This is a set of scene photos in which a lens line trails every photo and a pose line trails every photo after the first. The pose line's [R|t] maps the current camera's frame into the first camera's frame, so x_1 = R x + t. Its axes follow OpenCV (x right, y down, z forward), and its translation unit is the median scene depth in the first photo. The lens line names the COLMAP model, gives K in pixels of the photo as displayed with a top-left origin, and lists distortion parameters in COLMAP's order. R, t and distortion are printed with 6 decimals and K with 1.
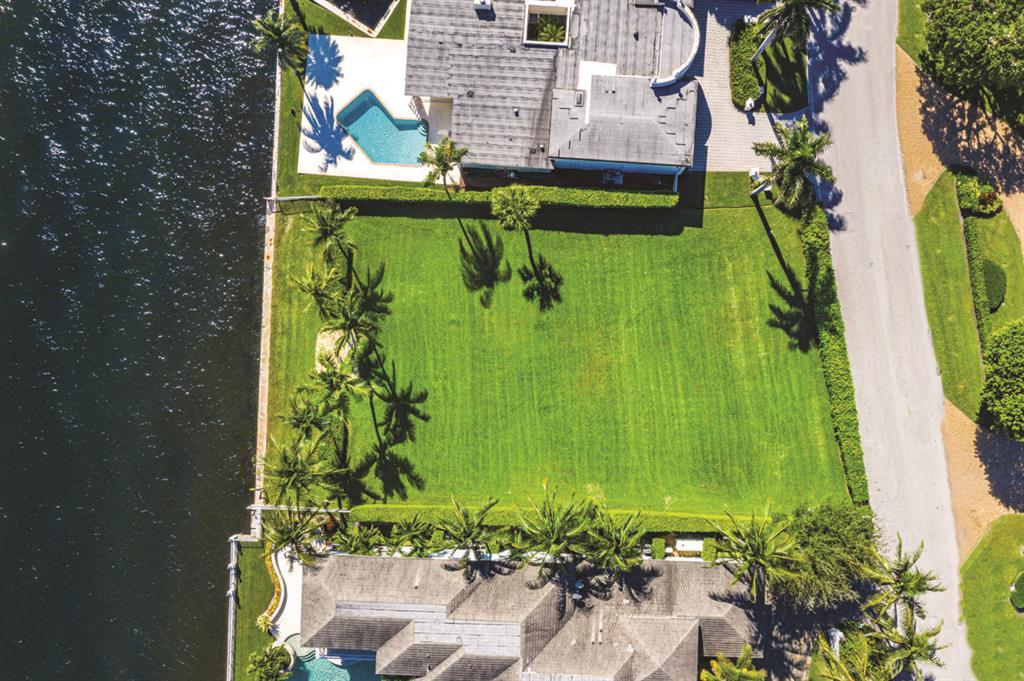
lens RADIAL K [[802.8, 0, 512.0], [0, 802.8, 340.5], [0, 0, 1]] dist [-0.020097, -0.000771]
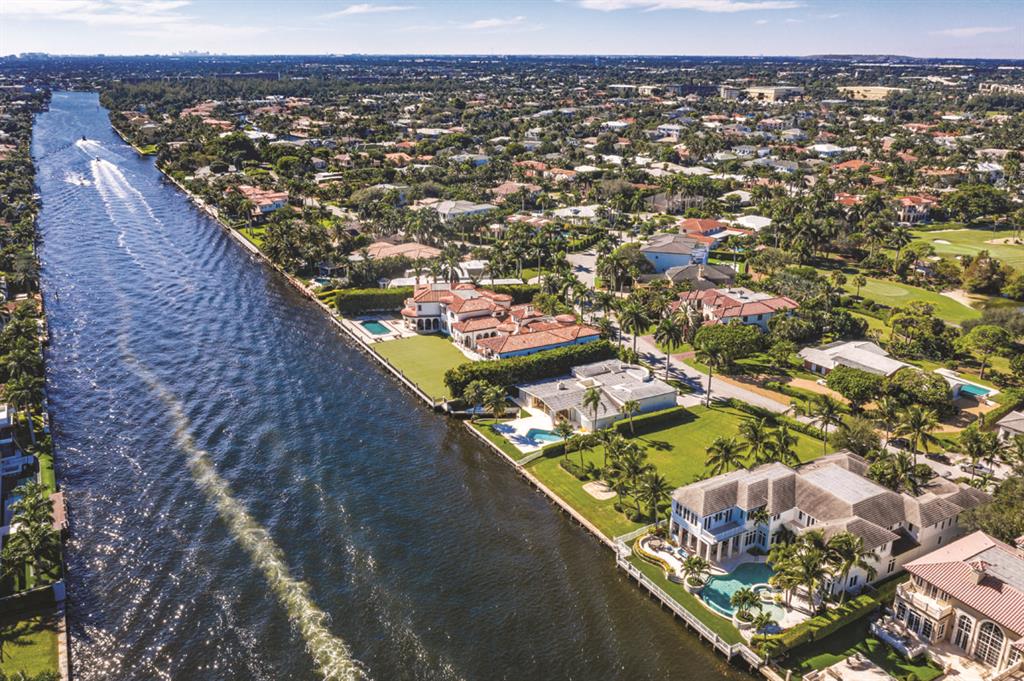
lens RADIAL K [[820.8, 0, 501.9], [0, 820.8, 337.7], [0, 0, 1]] dist [-0.015719, -0.001801]
pose [[0.856751, -0.154380, 0.492082, -1.249209], [0.514972, 0.307799, -0.800039, 1.260287], [-0.027952, 0.938843, 0.343209, 0.070011]]
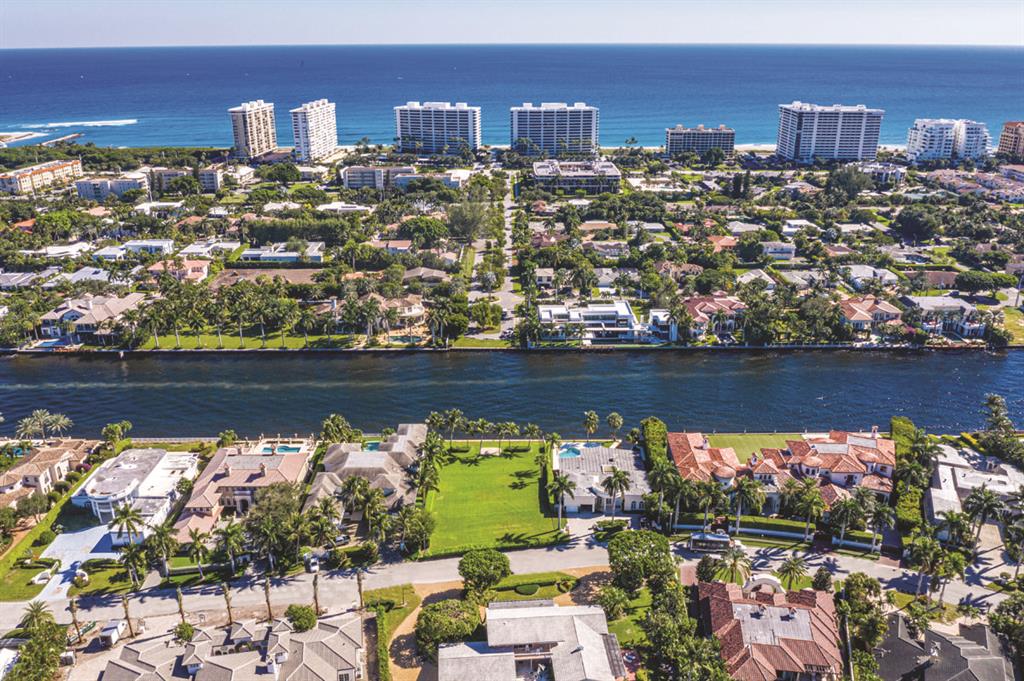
lens RADIAL K [[802.8, 0, 512.0], [0, 802.8, 340.5], [0, 0, 1]] dist [-0.020097, -0.000771]
pose [[0.038769, 0.362425, -0.931206, 2.360009], [-0.998702, 0.044865, -0.024117, -0.006418], [0.033038, 0.930933, 0.363694, -0.427641]]
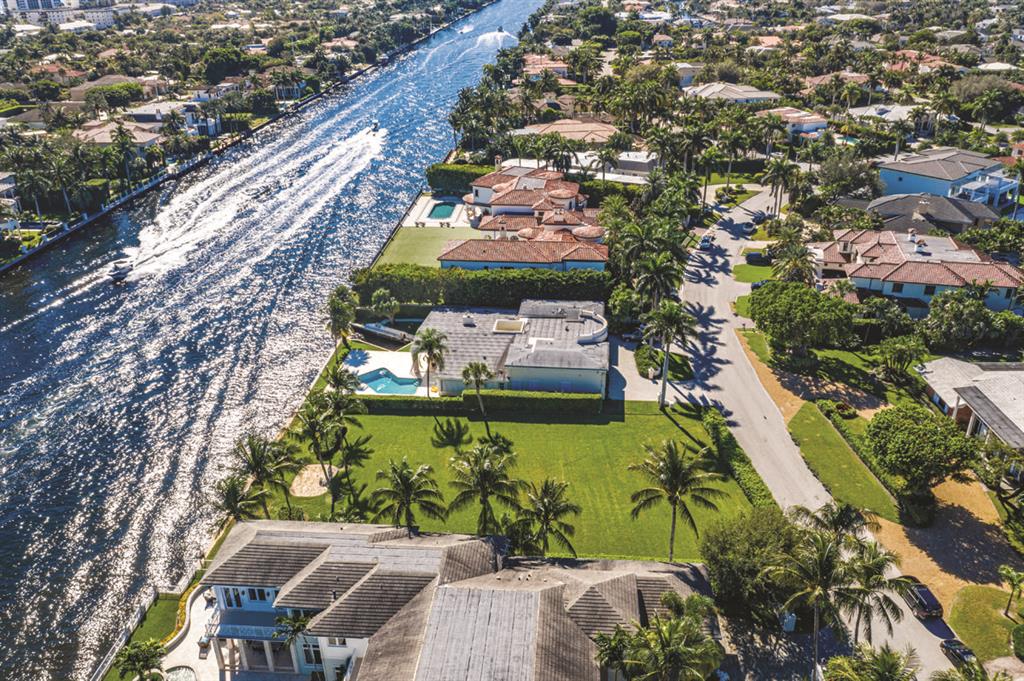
lens RADIAL K [[802.8, 0, 512.0], [0, 802.8, 340.5], [0, 0, 1]] dist [-0.020097, -0.000771]
pose [[0.998817, 0.021567, -0.043587, 0.111525], [-0.048618, 0.463560, -0.884730, 0.931780], [0.001124, 0.885803, 0.464061, 0.294920]]
